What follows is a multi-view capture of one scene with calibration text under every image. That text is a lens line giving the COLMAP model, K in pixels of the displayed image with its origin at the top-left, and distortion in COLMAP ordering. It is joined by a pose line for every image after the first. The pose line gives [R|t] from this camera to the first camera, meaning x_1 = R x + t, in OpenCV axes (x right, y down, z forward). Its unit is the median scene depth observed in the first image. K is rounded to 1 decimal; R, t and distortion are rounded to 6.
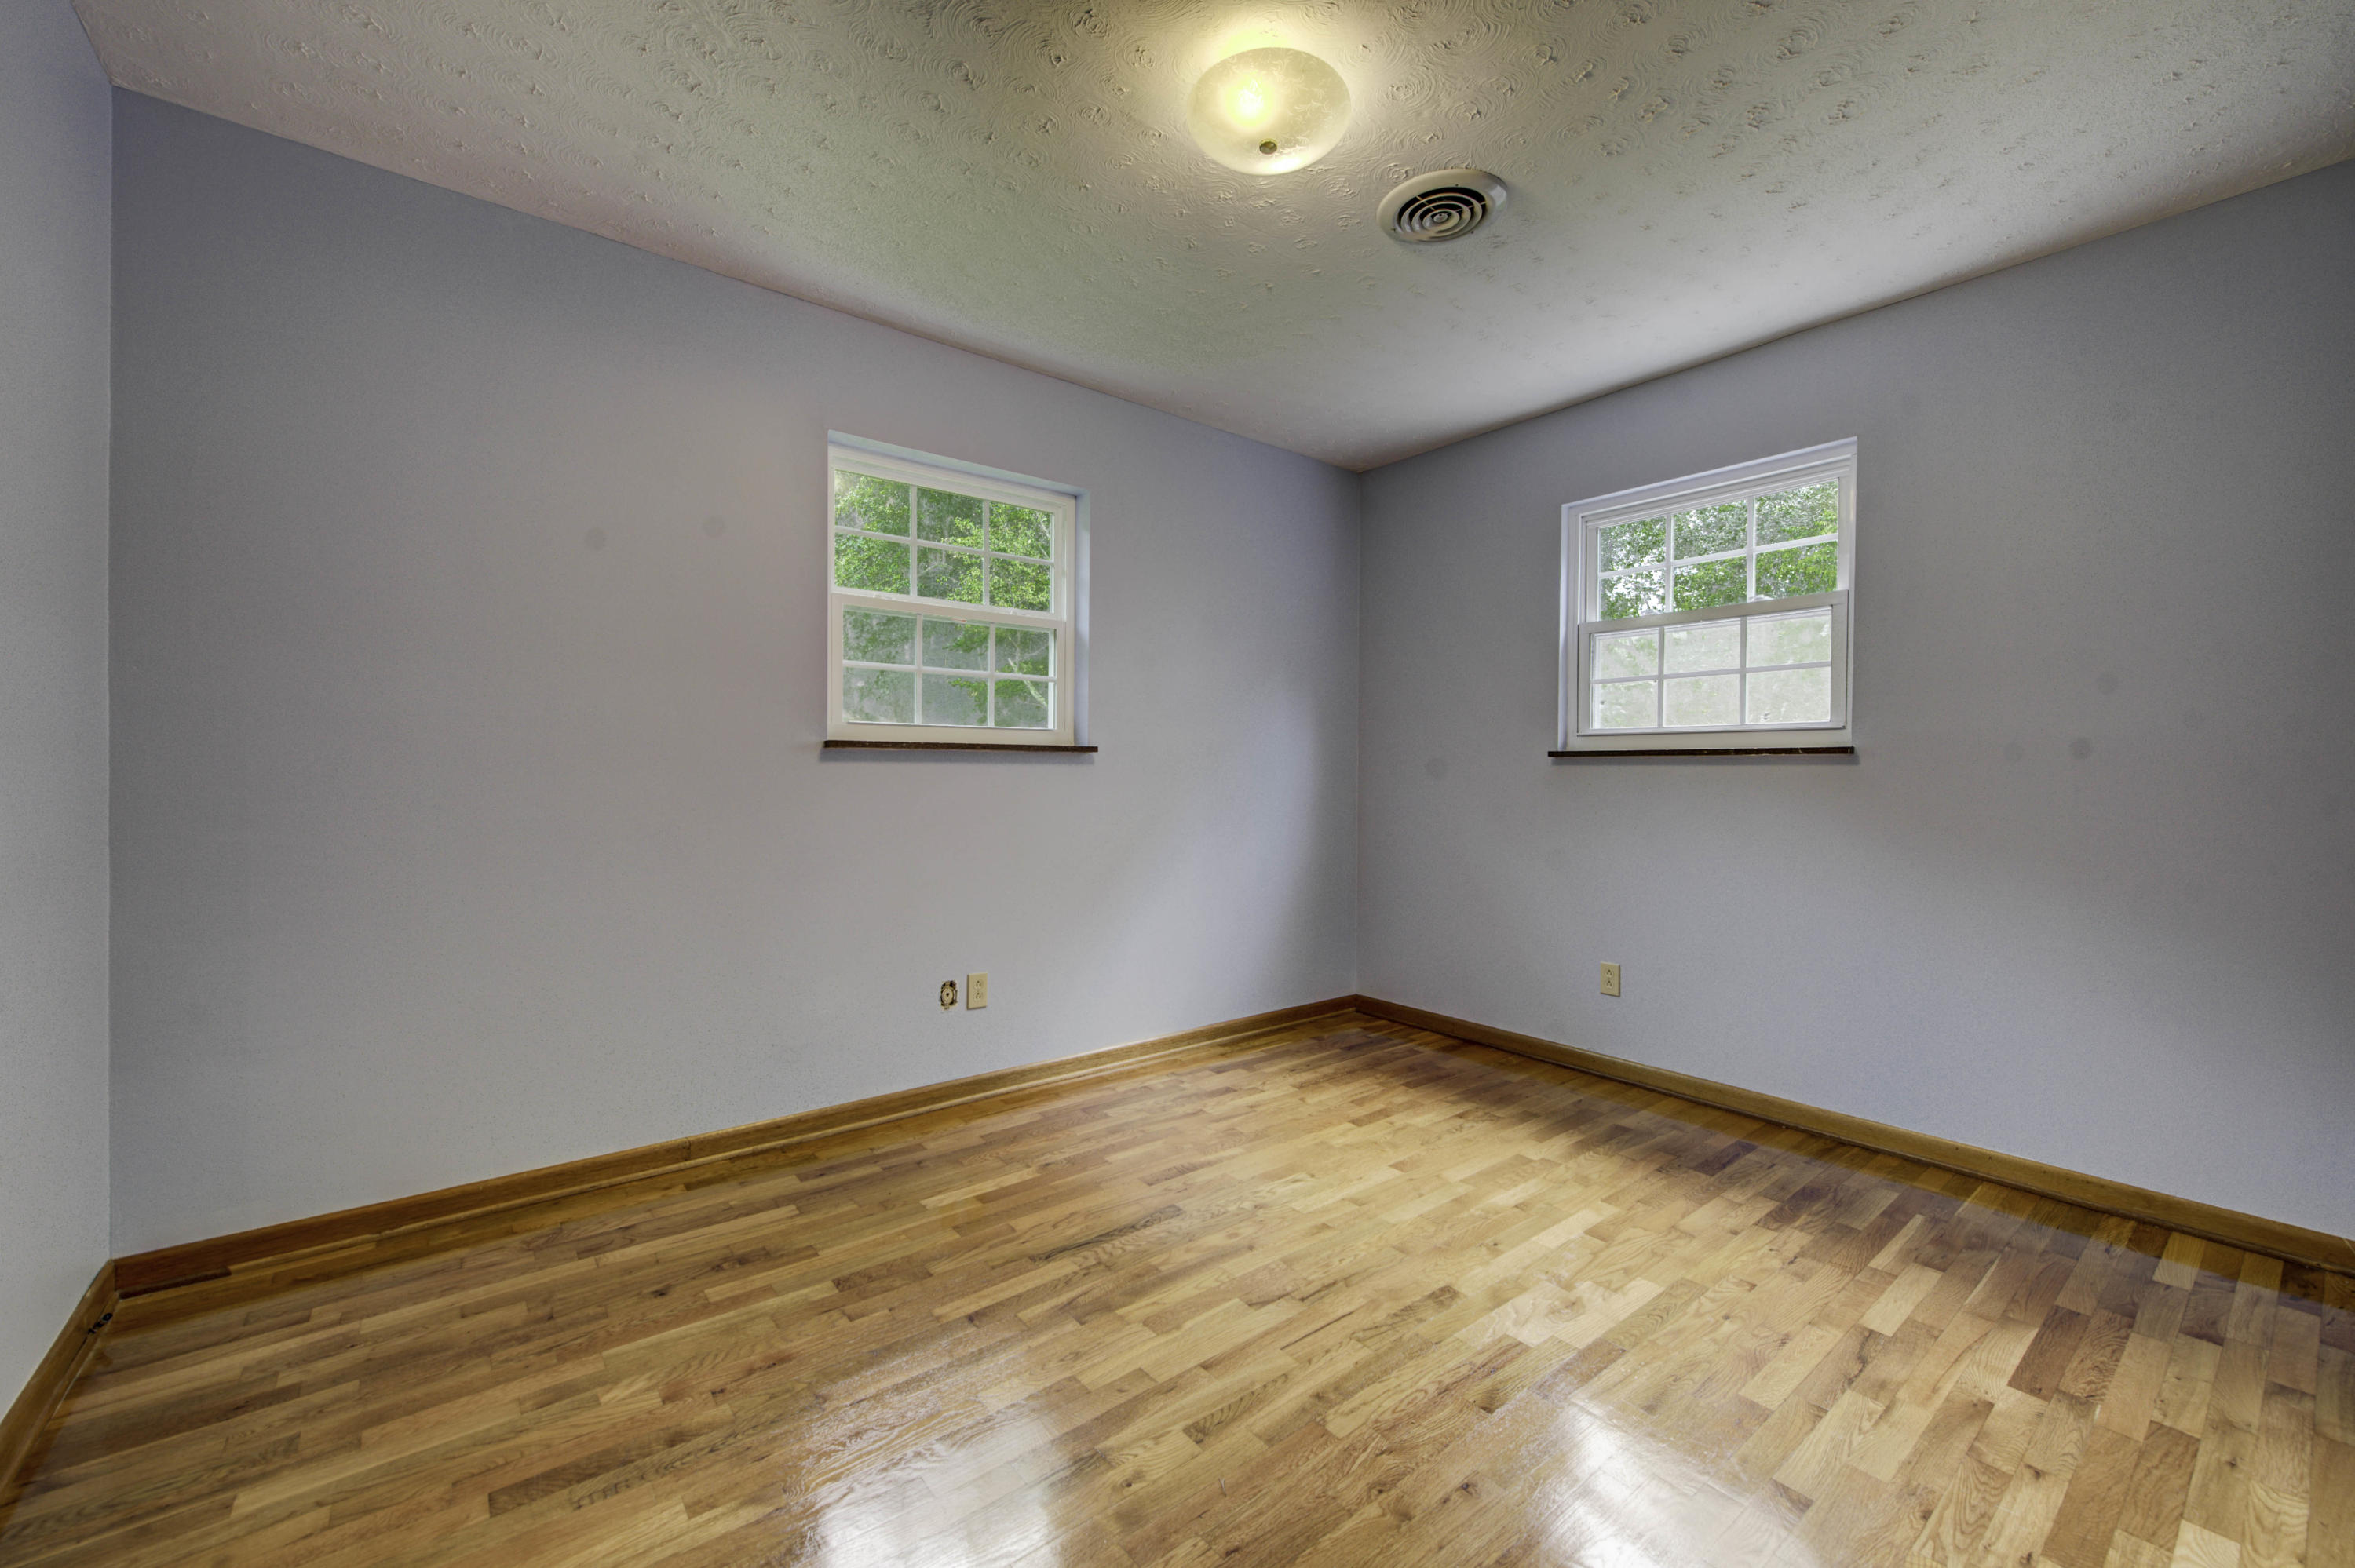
lens RADIAL K [[923.7, 0, 1176.1], [0, 923.7, 777.1], [0, 0, 1]] dist [0.001896, -0.000229]
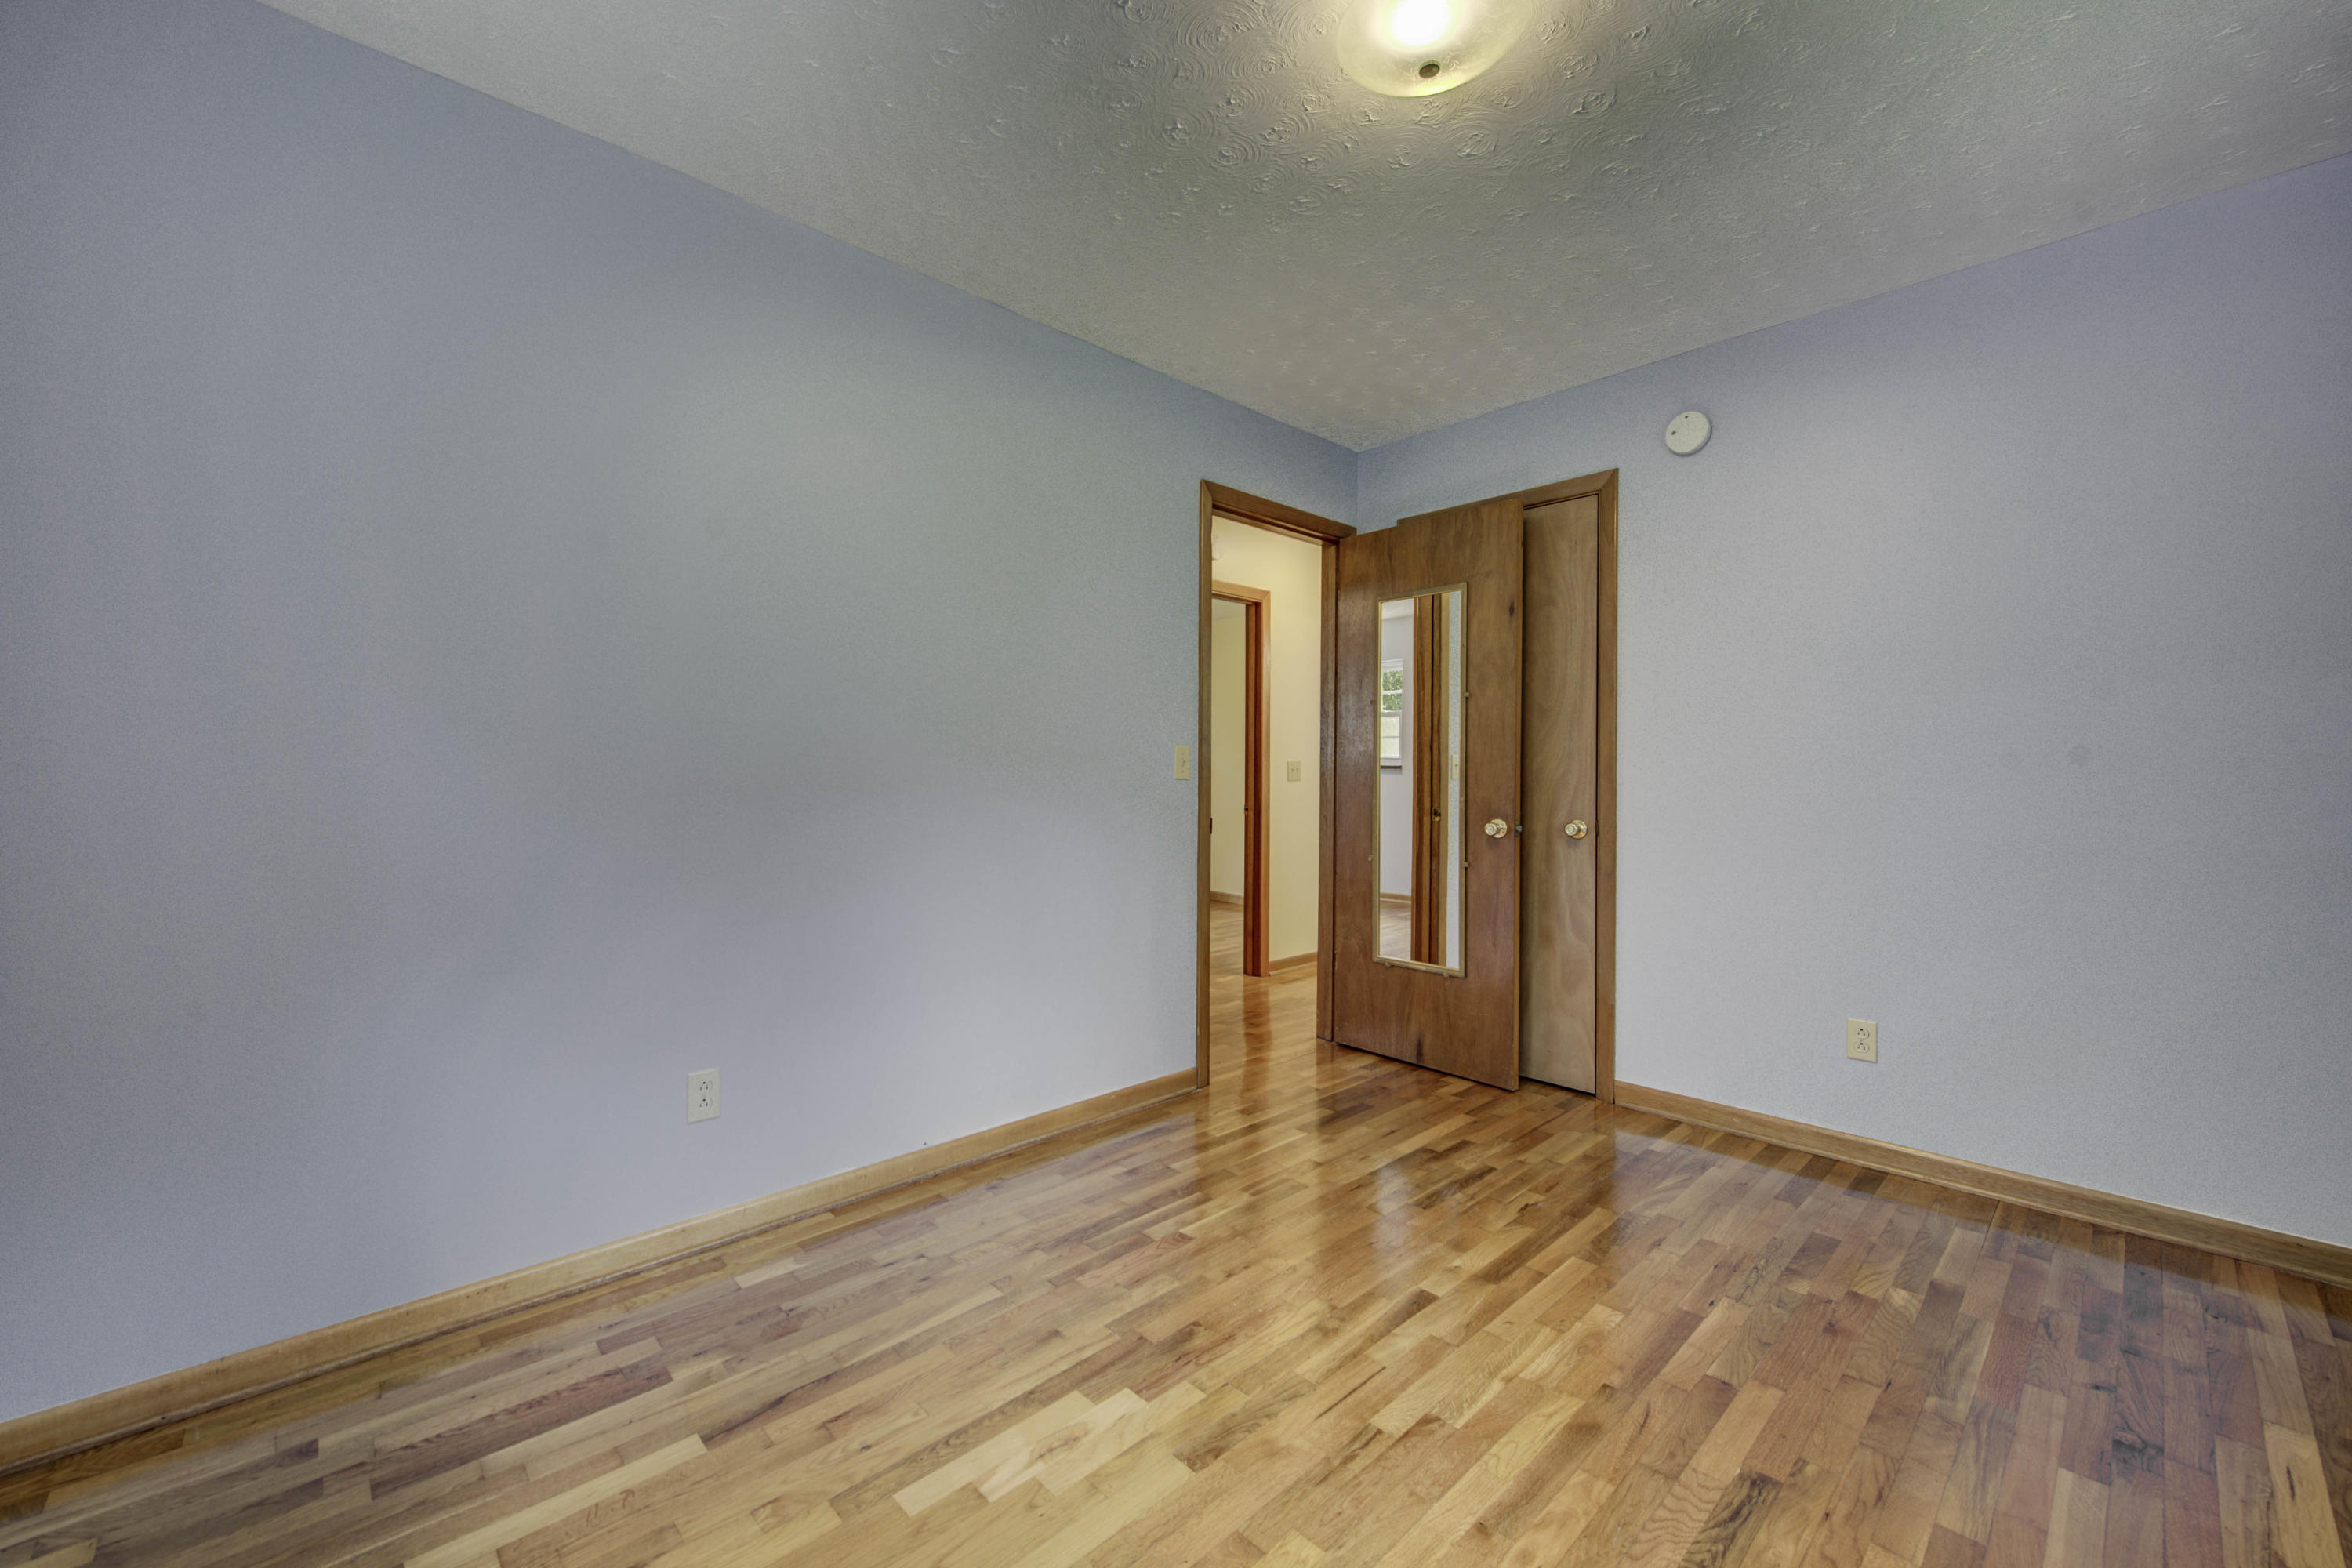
lens RADIAL K [[922.6, 0, 1176.3], [0, 922.6, 777.9], [0, 0, 1]] dist [0.001896, -0.000229]
pose [[-0.995863, -0.011208, -0.090170, 0.456508], [-0.012564, 0.999816, 0.014481, -0.022536], [0.089991, 0.015554, -0.995821, 2.064493]]
